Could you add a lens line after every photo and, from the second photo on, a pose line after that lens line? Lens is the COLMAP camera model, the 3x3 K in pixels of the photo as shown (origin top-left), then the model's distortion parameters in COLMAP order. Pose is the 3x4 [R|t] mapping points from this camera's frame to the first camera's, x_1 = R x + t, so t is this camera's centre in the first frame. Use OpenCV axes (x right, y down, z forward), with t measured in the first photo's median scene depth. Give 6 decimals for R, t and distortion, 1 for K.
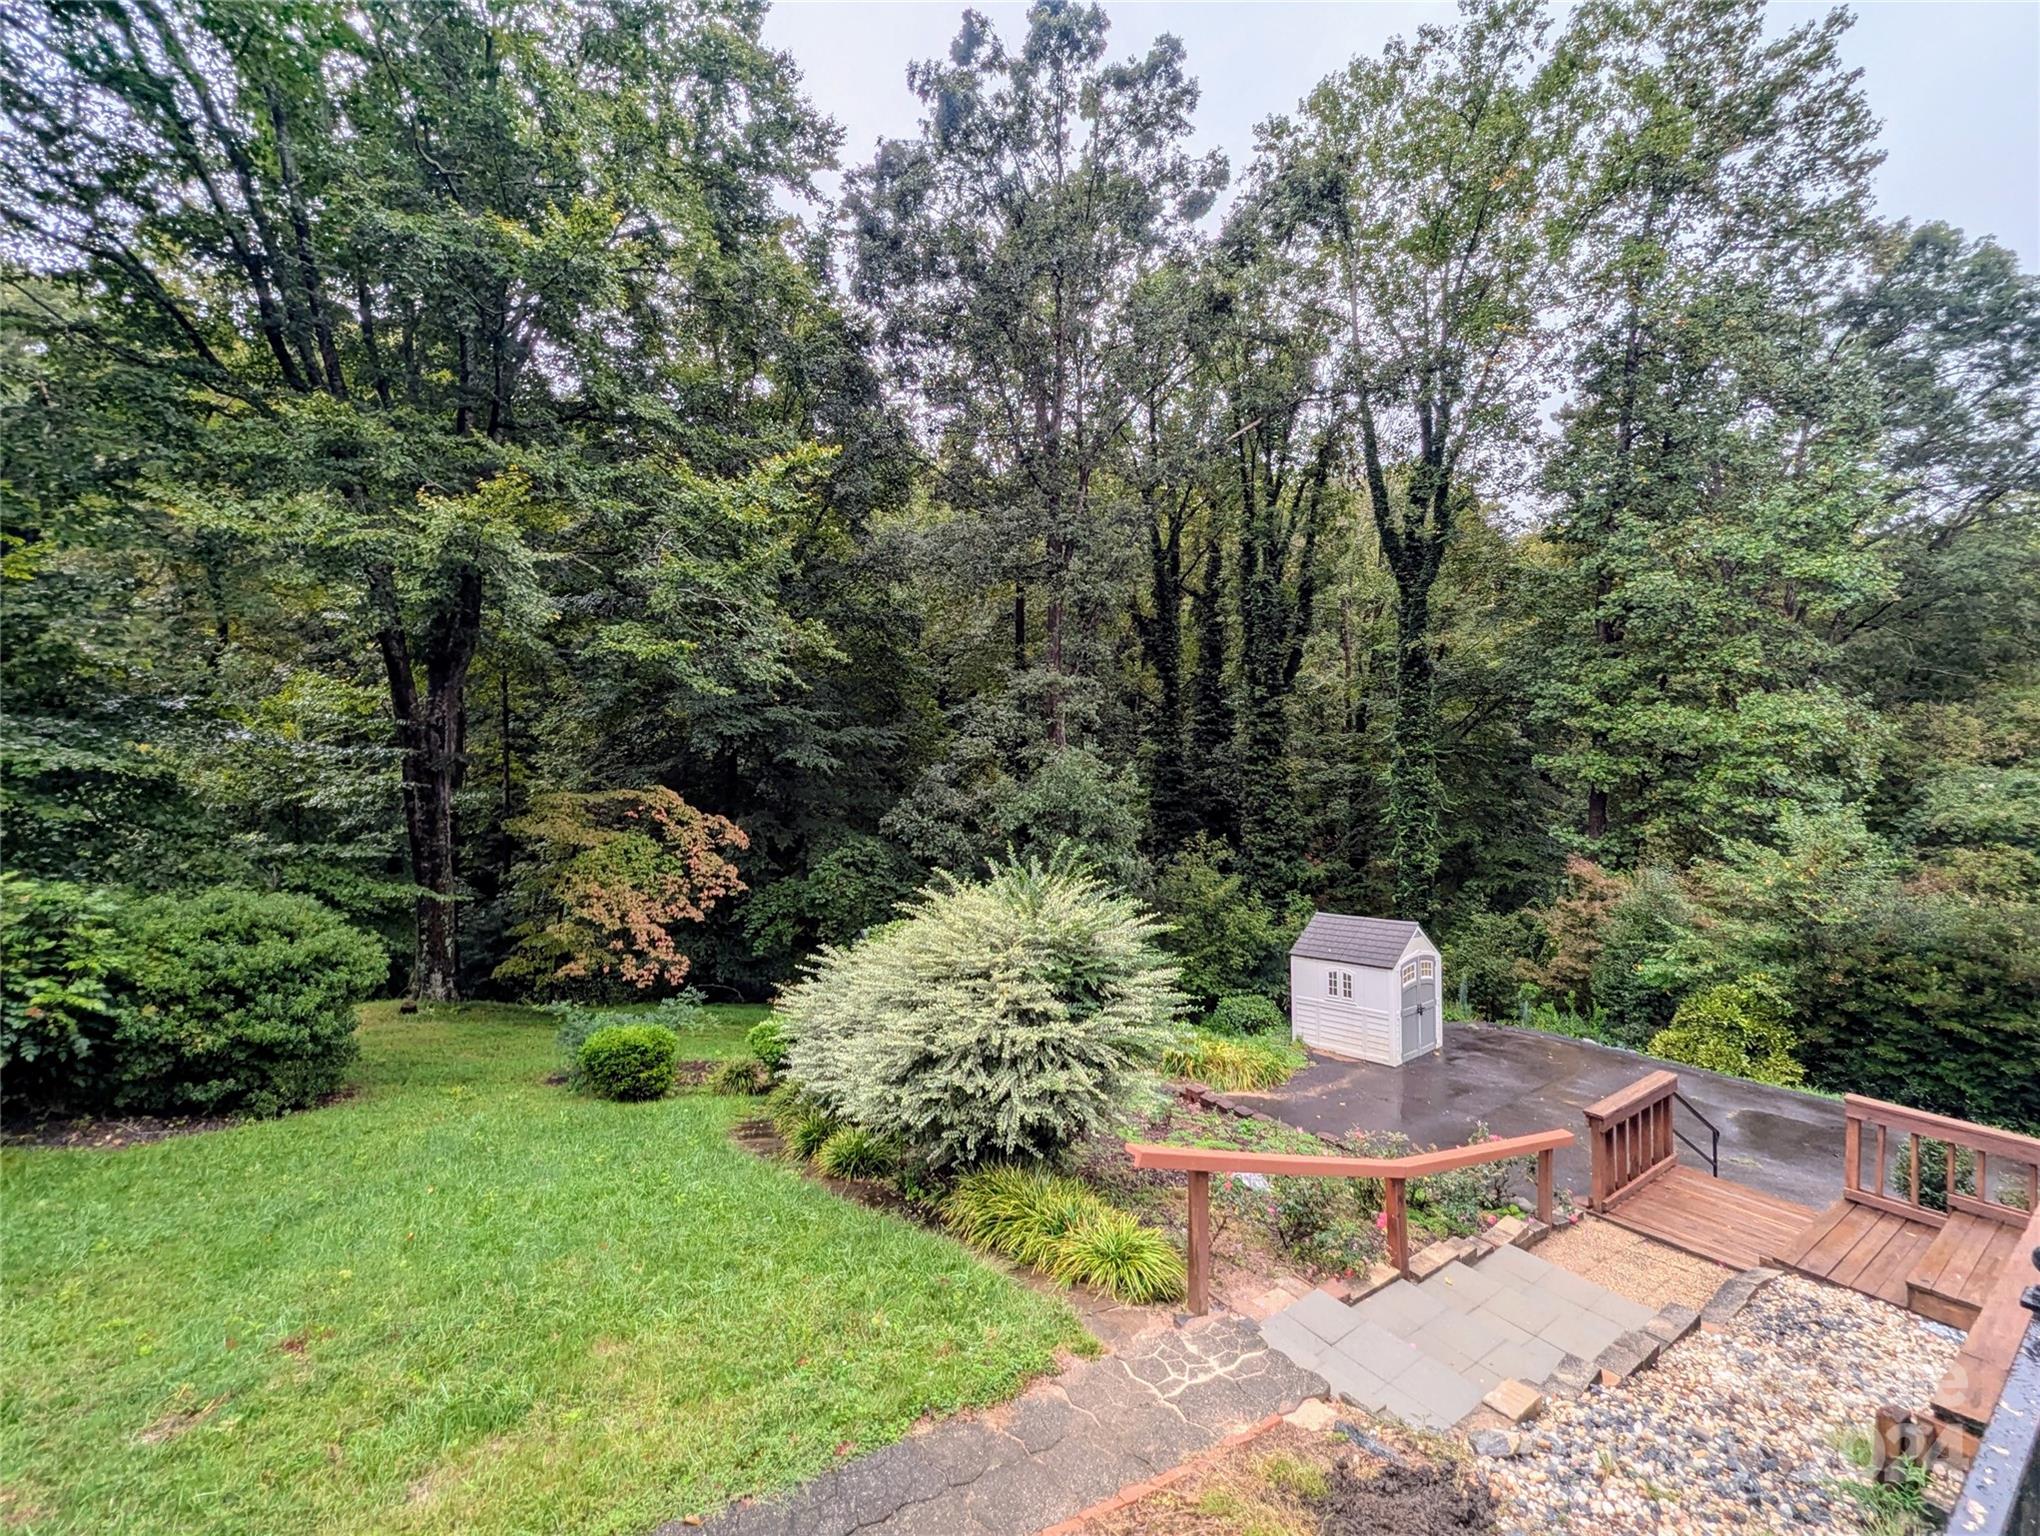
lens RADIAL K [[848.9, 0, 1015.5], [0, 848.9, 777.5], [0, 0, 1]] dist [0.001833, -0.000100]
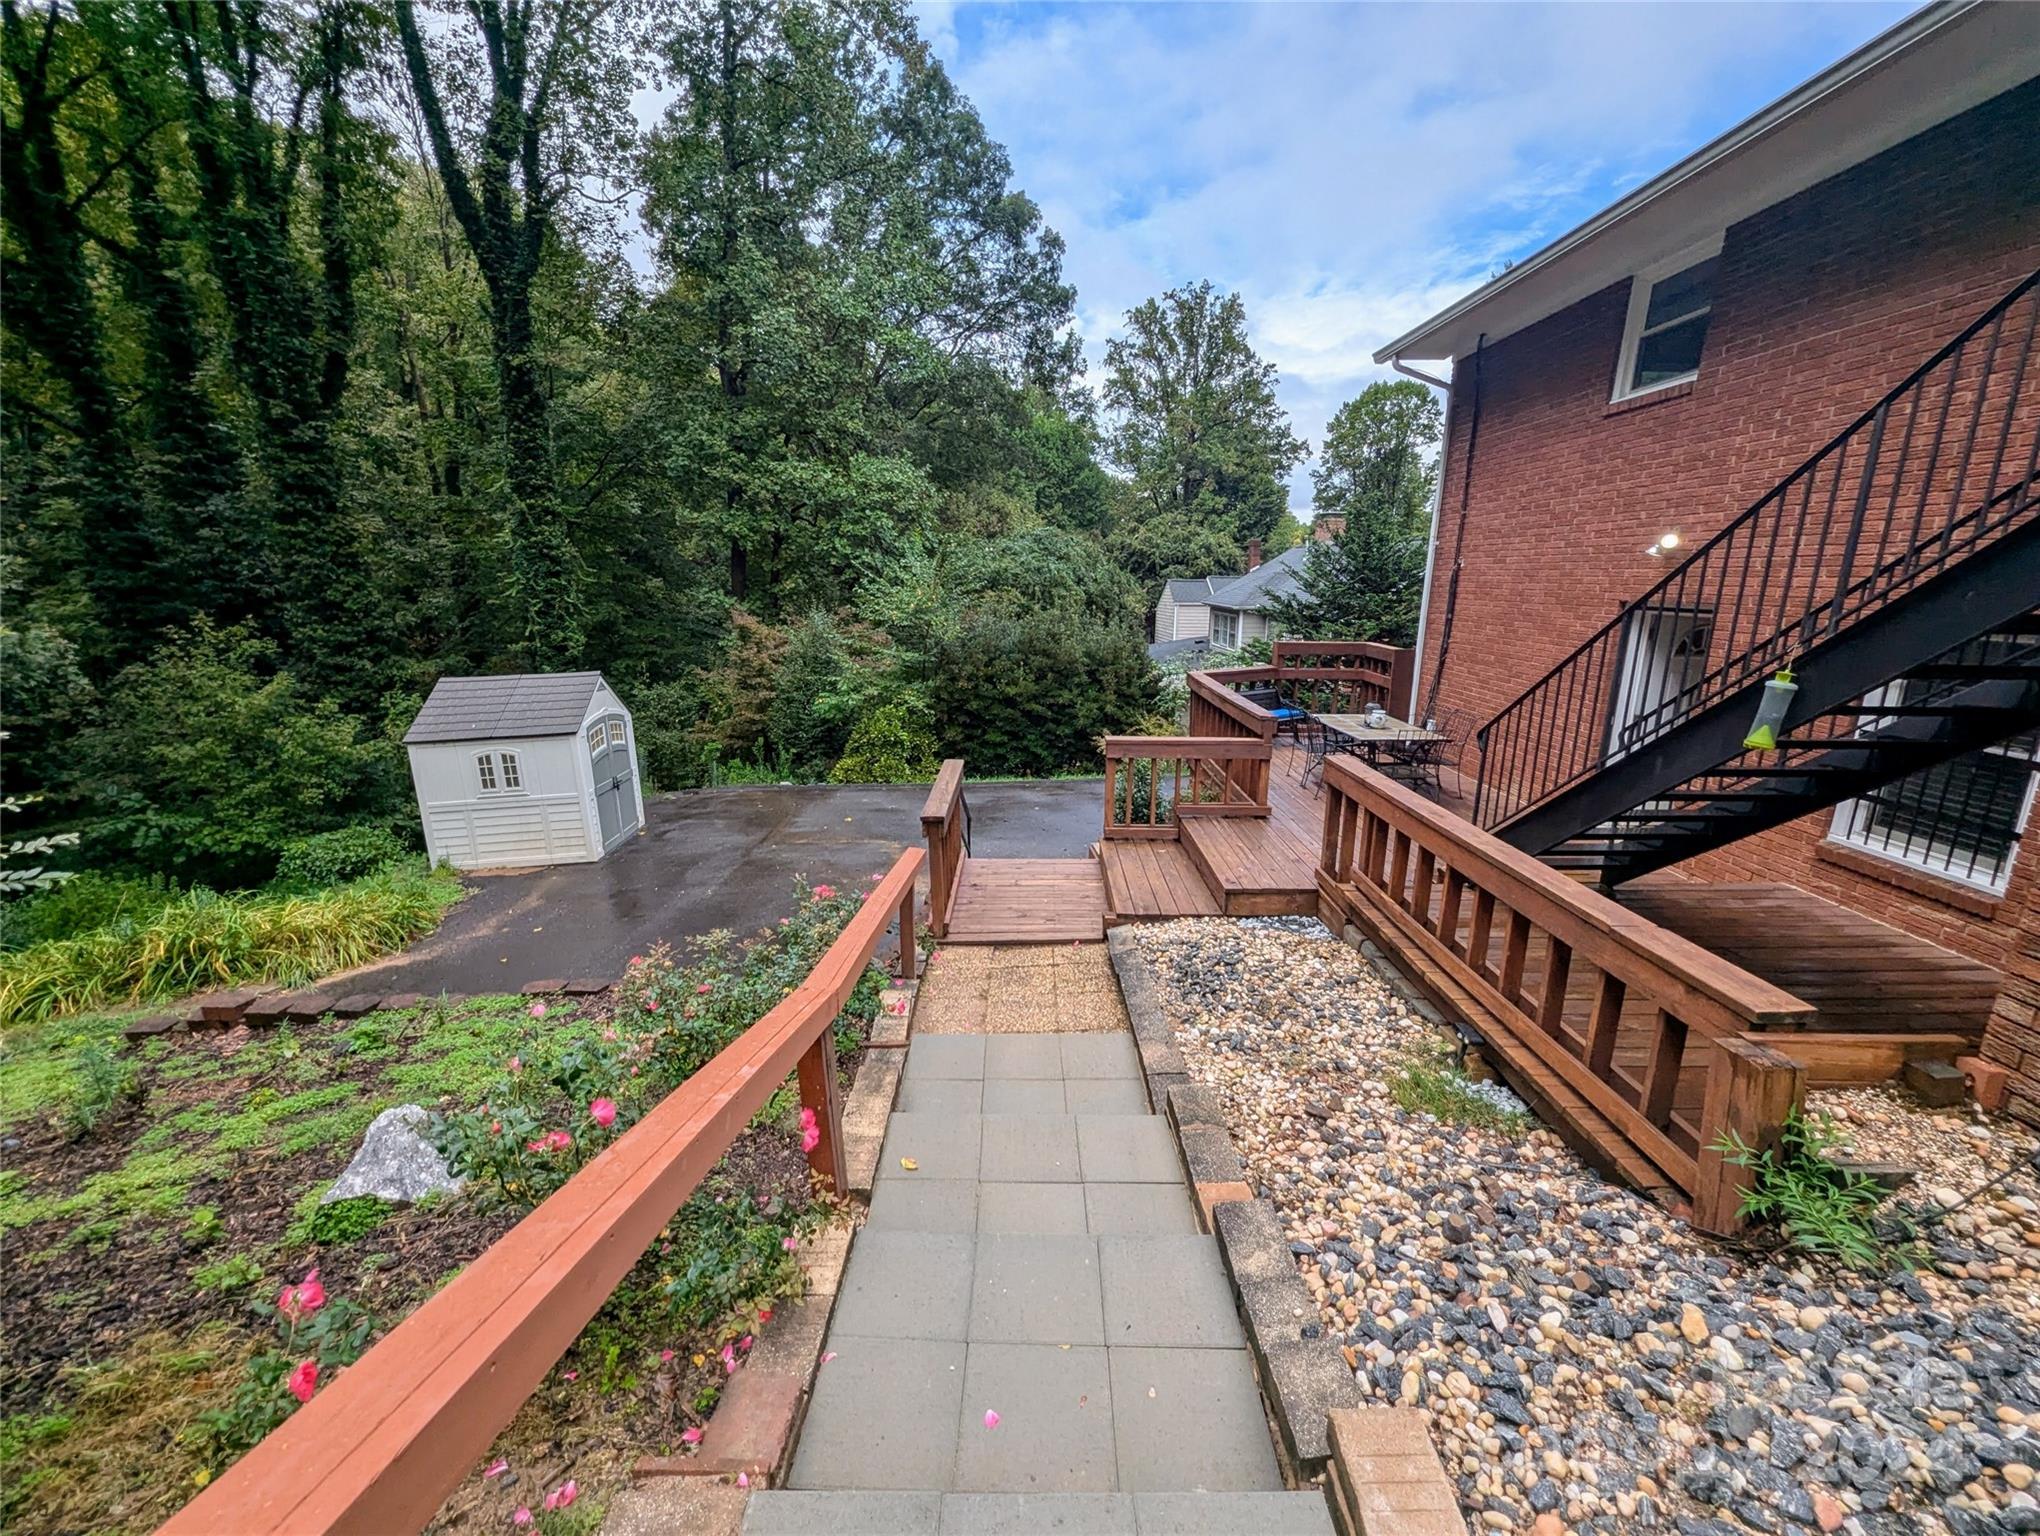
lens RADIAL K [[805.8, 0, 1026.9], [0, 805.8, 771.9], [0, 0, 1]] dist [0.001186, -0.000591]
pose [[0.546620, -0.182036, 0.817355, 0.076746], [0.008485, 0.977239, 0.211970, 0.101813], [-0.837338, -0.108932, 0.535723, 0.271660]]
